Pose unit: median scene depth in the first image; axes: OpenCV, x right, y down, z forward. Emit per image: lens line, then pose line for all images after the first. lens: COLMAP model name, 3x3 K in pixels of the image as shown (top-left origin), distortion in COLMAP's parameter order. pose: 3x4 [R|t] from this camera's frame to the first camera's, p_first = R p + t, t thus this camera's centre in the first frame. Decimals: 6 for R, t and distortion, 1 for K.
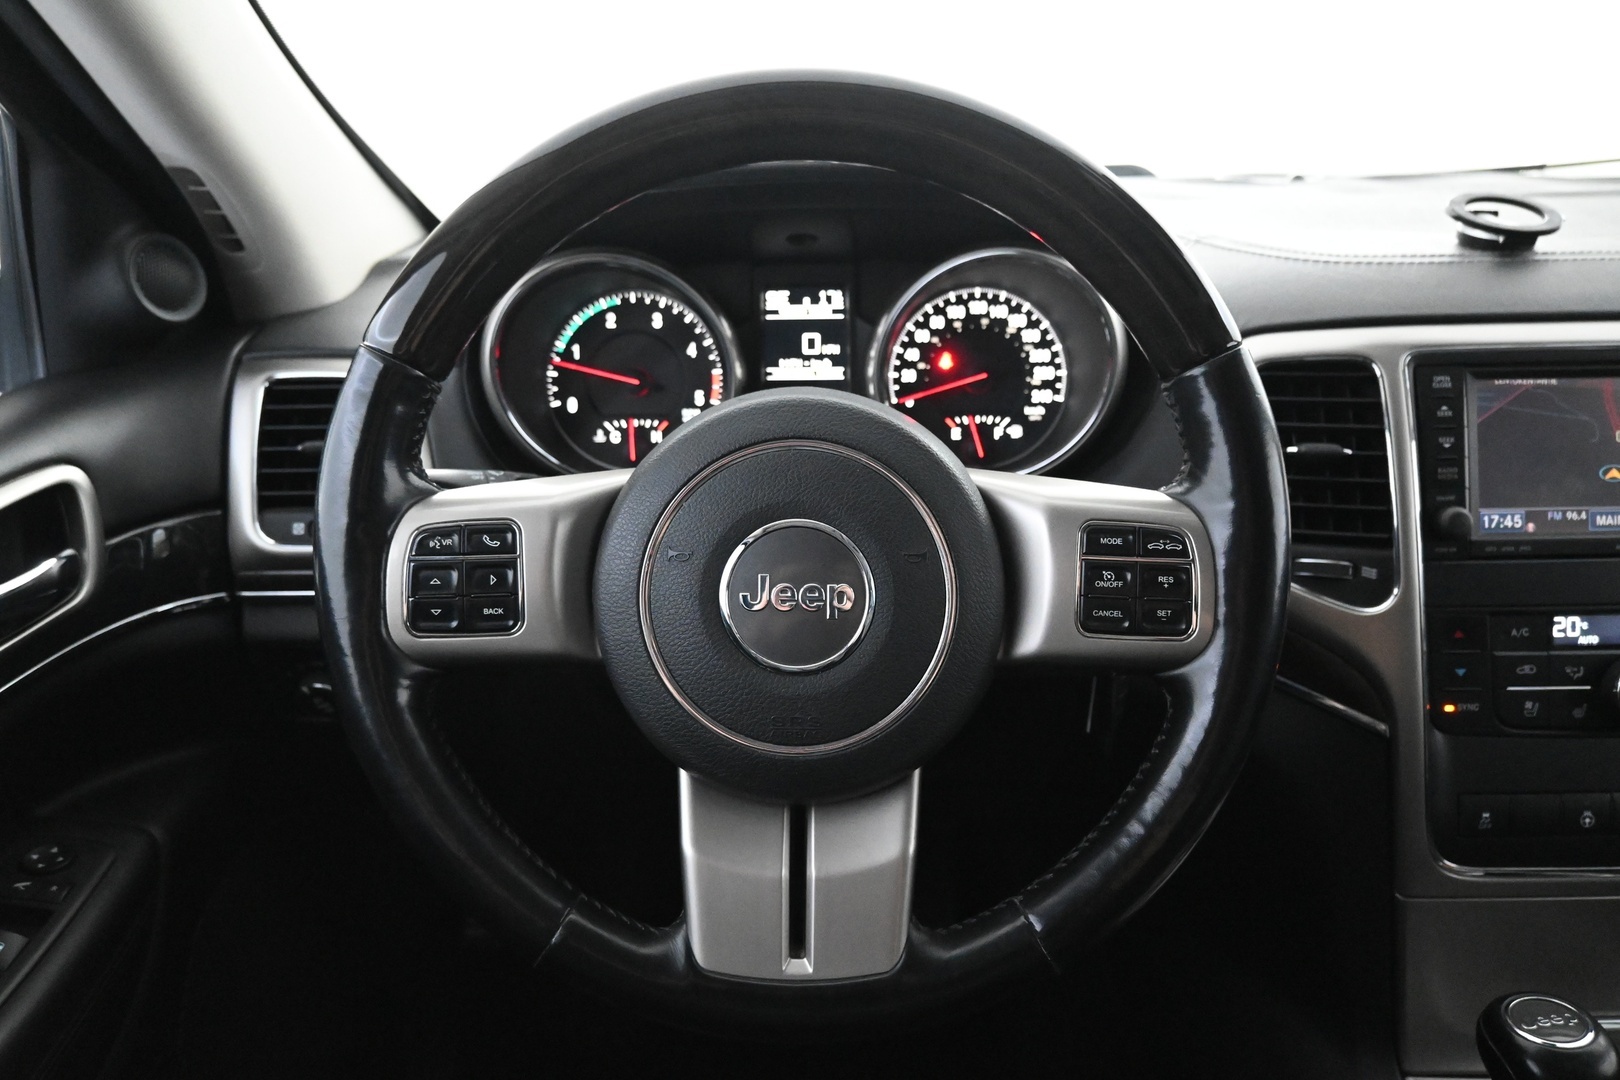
lens RADIAL K [[1202.1, 0, 810.0], [0, 1202.1, 540.0], [0, 0, 1]] dist [-0.002513, -0.000946]
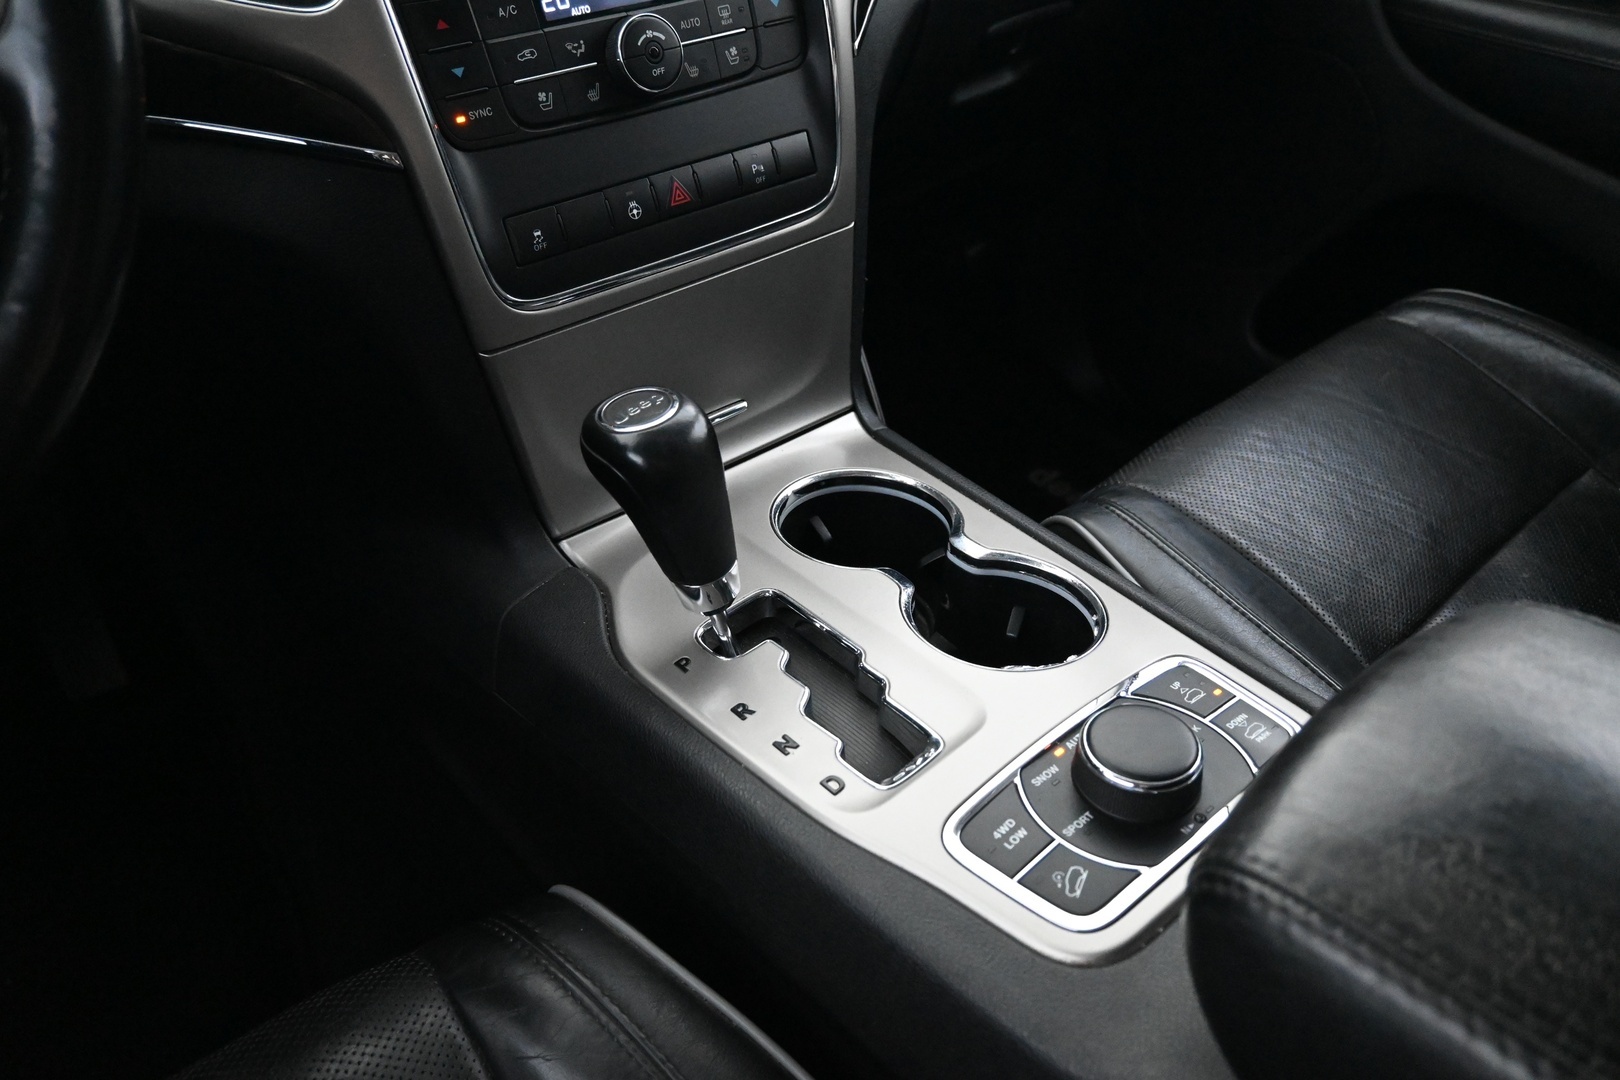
lens RADIAL K [[1202.1, 0, 810.0], [0, 1202.1, 540.0], [0, 0, 1]] dist [-0.002513, -0.000946]
pose [[0.767874, -0.381954, 0.514277, 0.170141], [0.233453, 0.914446, 0.330588, 0.187204], [-0.596548, -0.133790, 0.791347, 0.140192]]
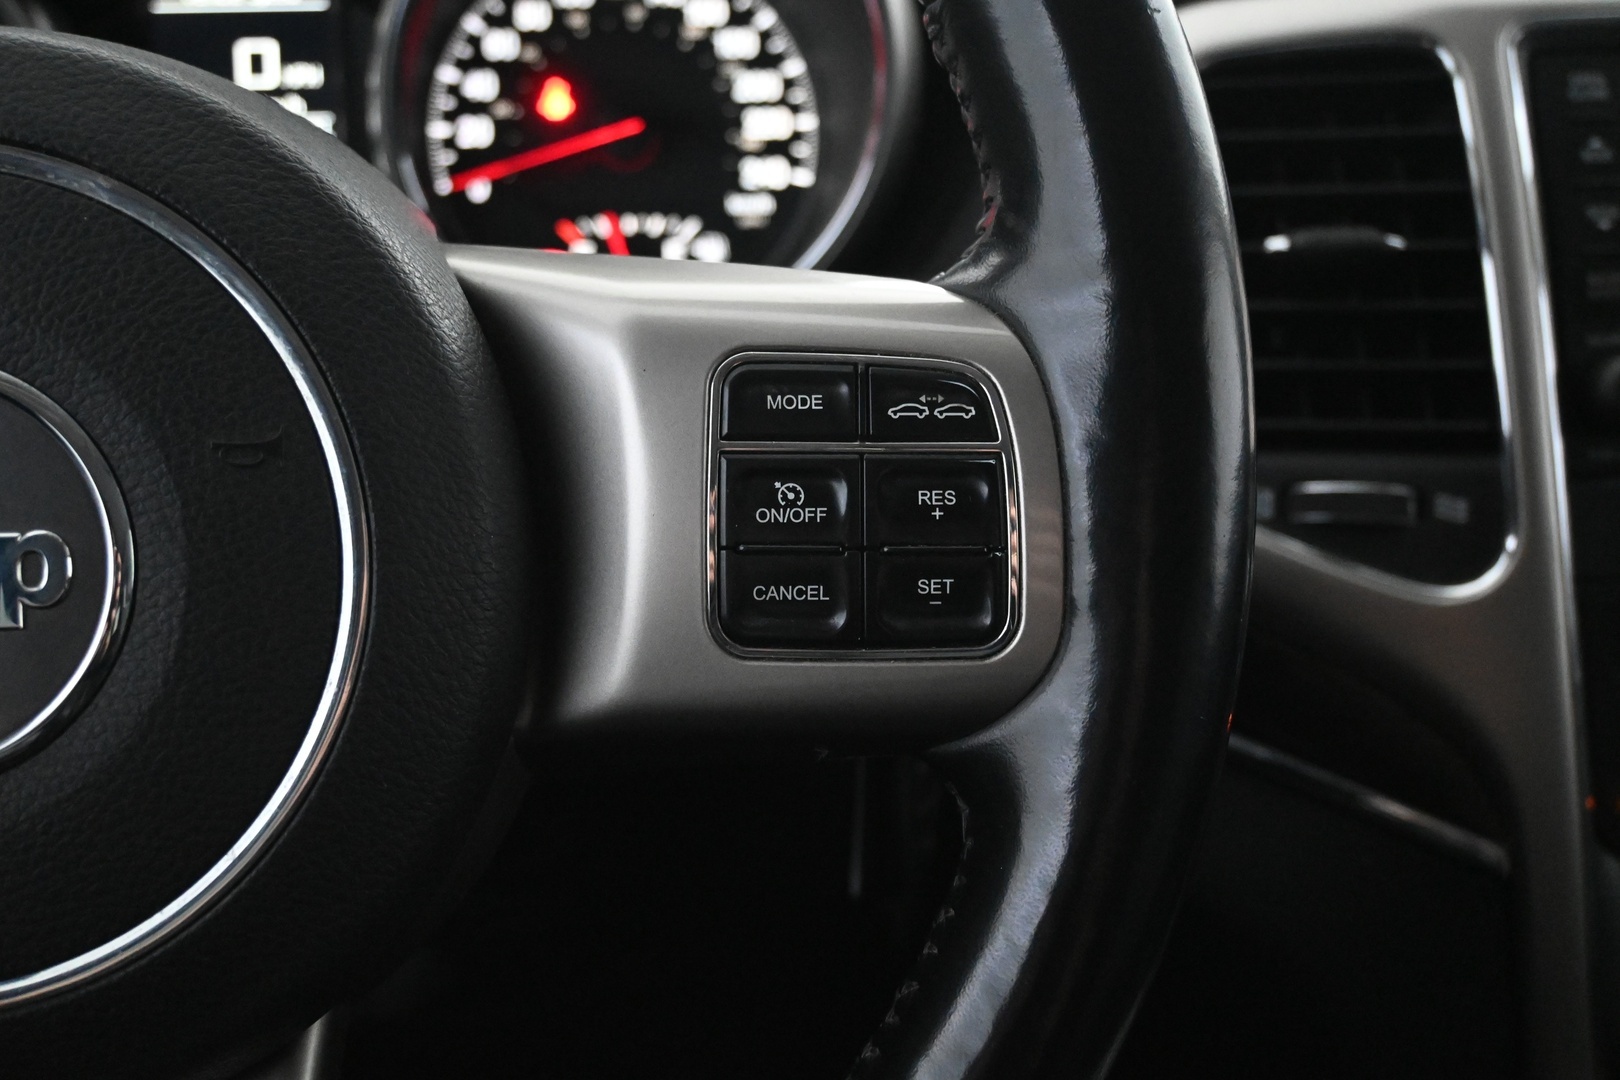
lens RADIAL K [[1895.3, 0, 810.0], [0, 1895.3, 540.0], [0, 0, 1]] dist [-0.005584, 0.006772]
pose [[0.993809, -0.030374, 0.106874, 0.149778], [0.032720, 0.999259, -0.020265, 0.044638], [-0.106179, 0.023637, 0.994066, 0.319154]]
